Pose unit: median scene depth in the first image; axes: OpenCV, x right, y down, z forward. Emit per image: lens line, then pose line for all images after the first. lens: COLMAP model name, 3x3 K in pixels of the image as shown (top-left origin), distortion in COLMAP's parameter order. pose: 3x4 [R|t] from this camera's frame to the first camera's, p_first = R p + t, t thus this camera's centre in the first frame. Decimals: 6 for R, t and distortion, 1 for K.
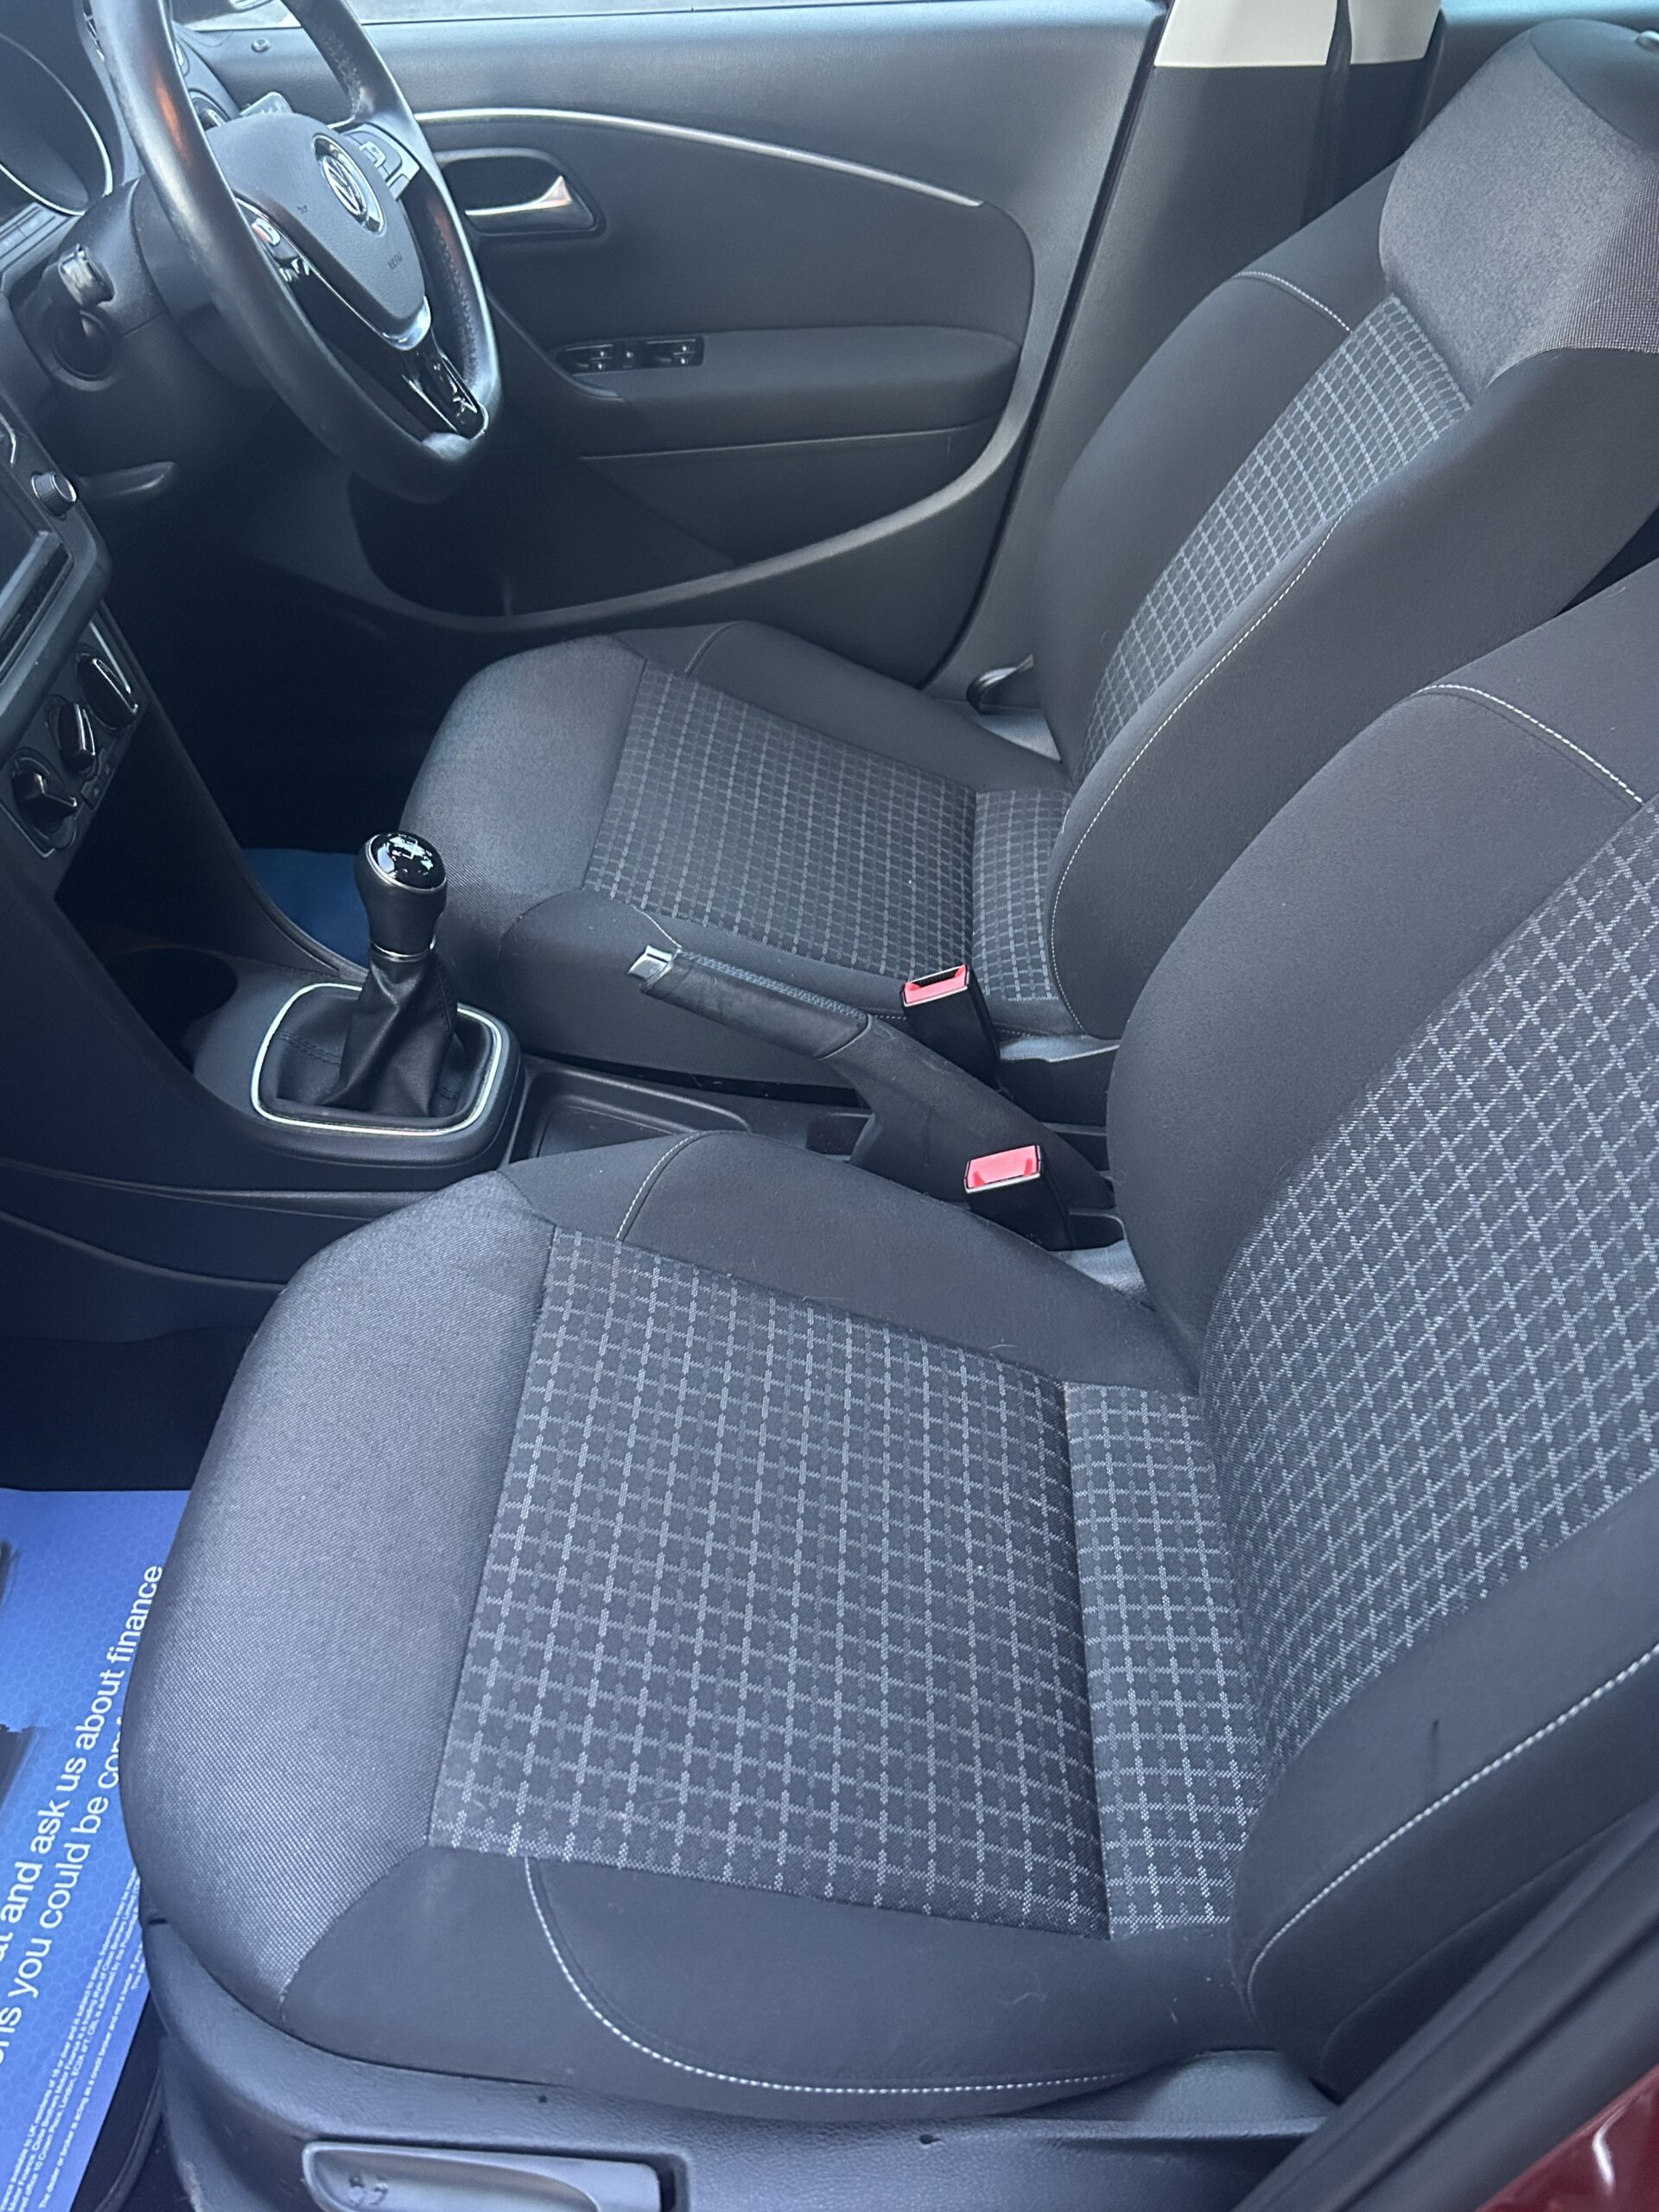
lens RADIAL K [[1819.2, 0, 815.7], [0, 1819.2, 1120.9], [0, 0, 1]] dist [0.046653, -0.047975]
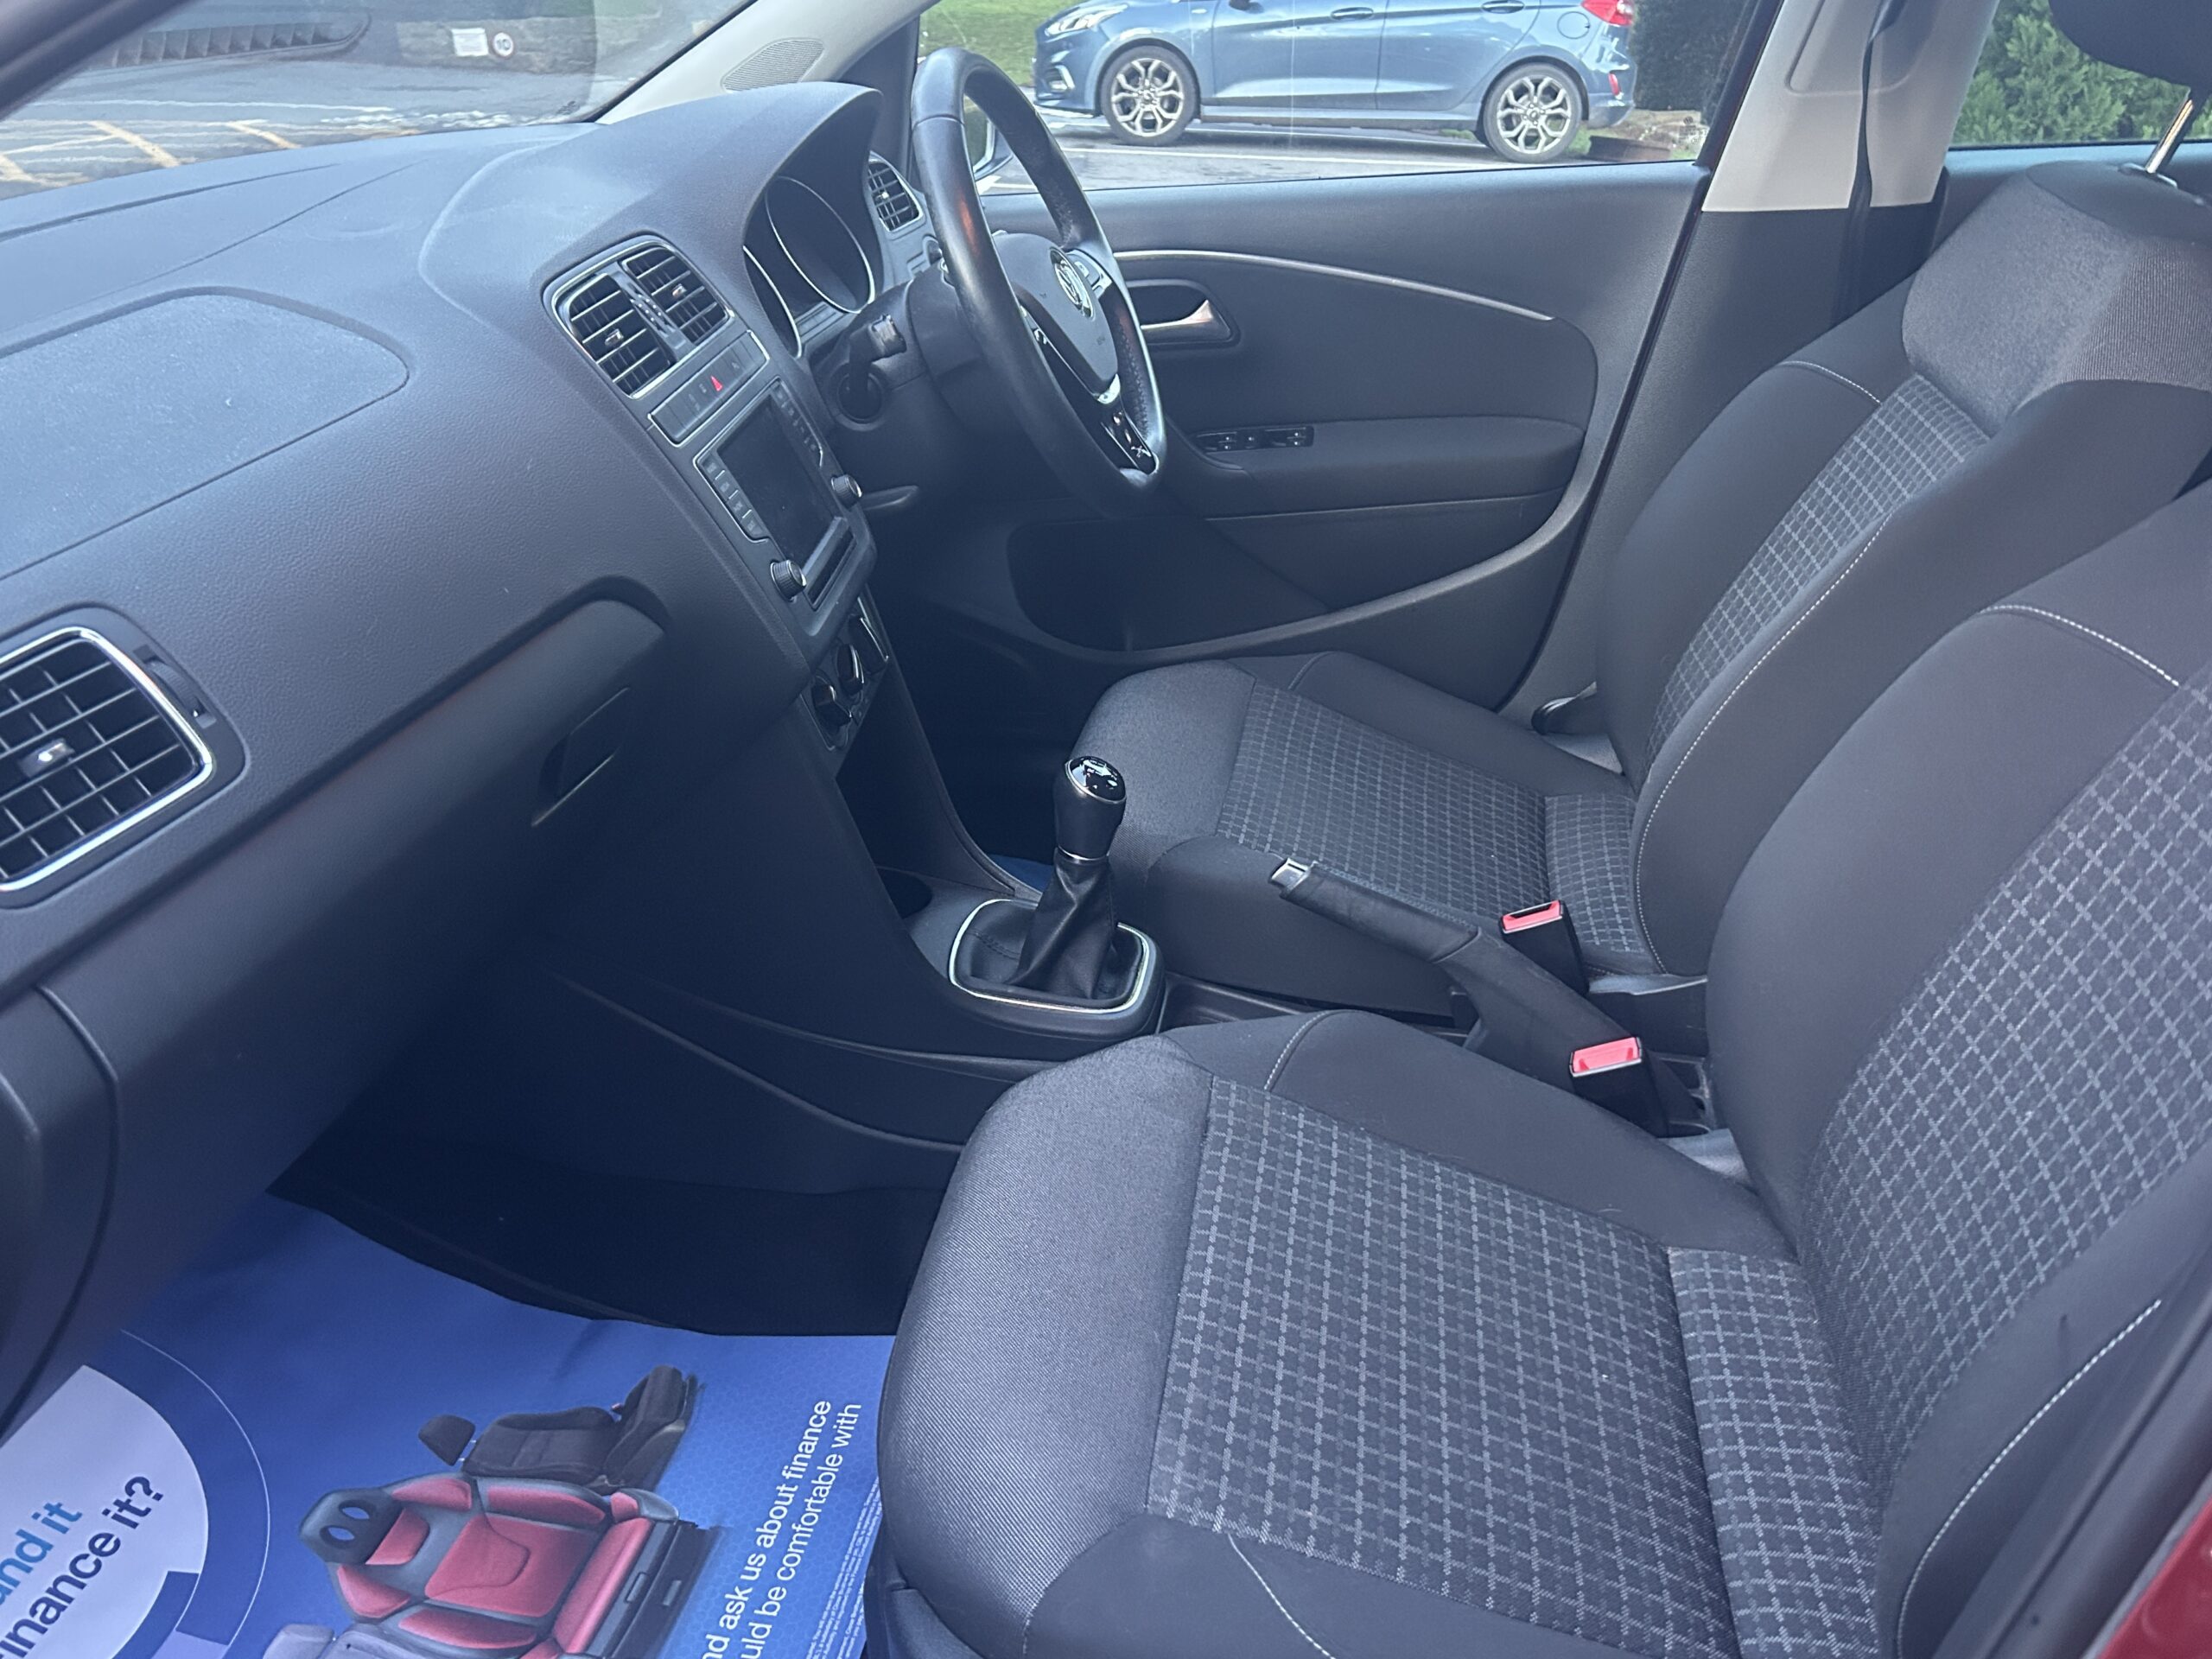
lens RADIAL K [[1819.2, 0, 1122.4], [0, 1819.2, 846.9], [0, 0, 1]] dist [0.046653, -0.047975]
pose [[0.994701, 0.027852, -0.098965, -0.070653], [-0.050024, 0.972089, -0.229218, 0.143550], [0.089819, 0.232954, 0.968331, -0.124829]]
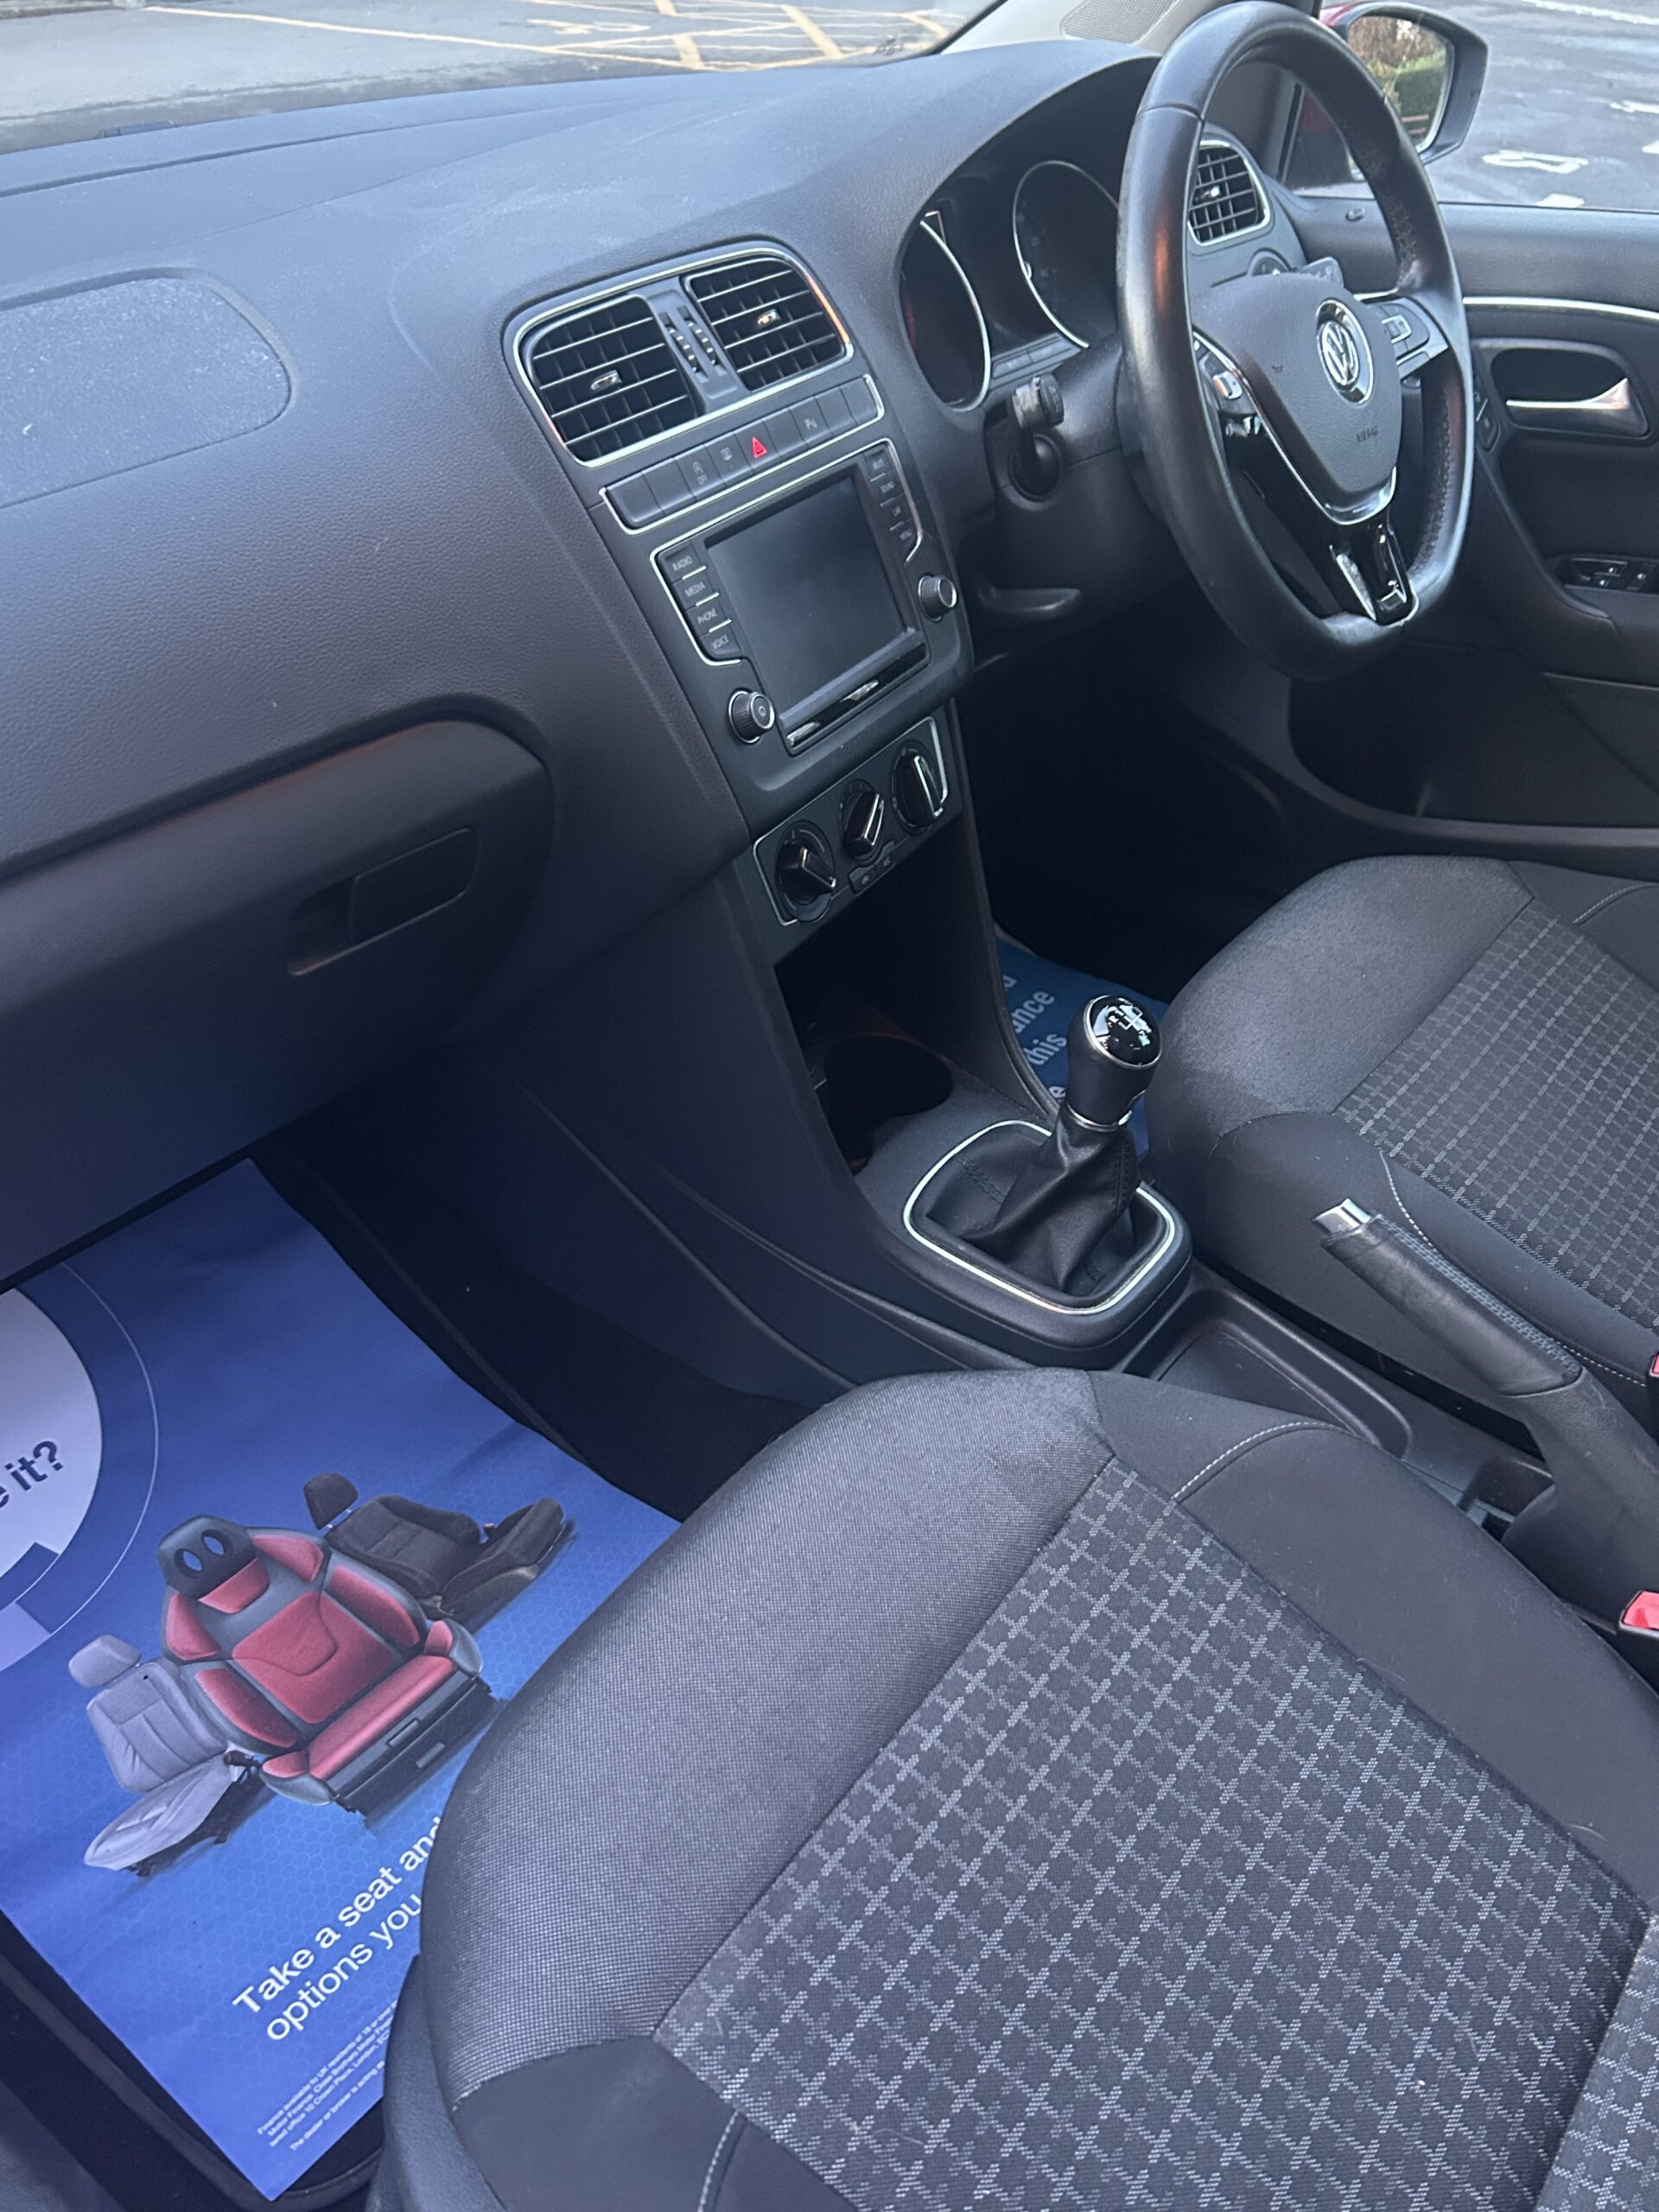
lens RADIAL K [[1819.2, 0, 831.6], [0, 1819.2, 1121.4], [0, 0, 1]] dist [0.046653, -0.047975]
pose [[0.828884, 0.321081, -0.458103, 0.079197], [-0.356720, 0.934165, 0.009307, -0.042934], [0.430932, 0.155700, 0.888850, 0.086076]]
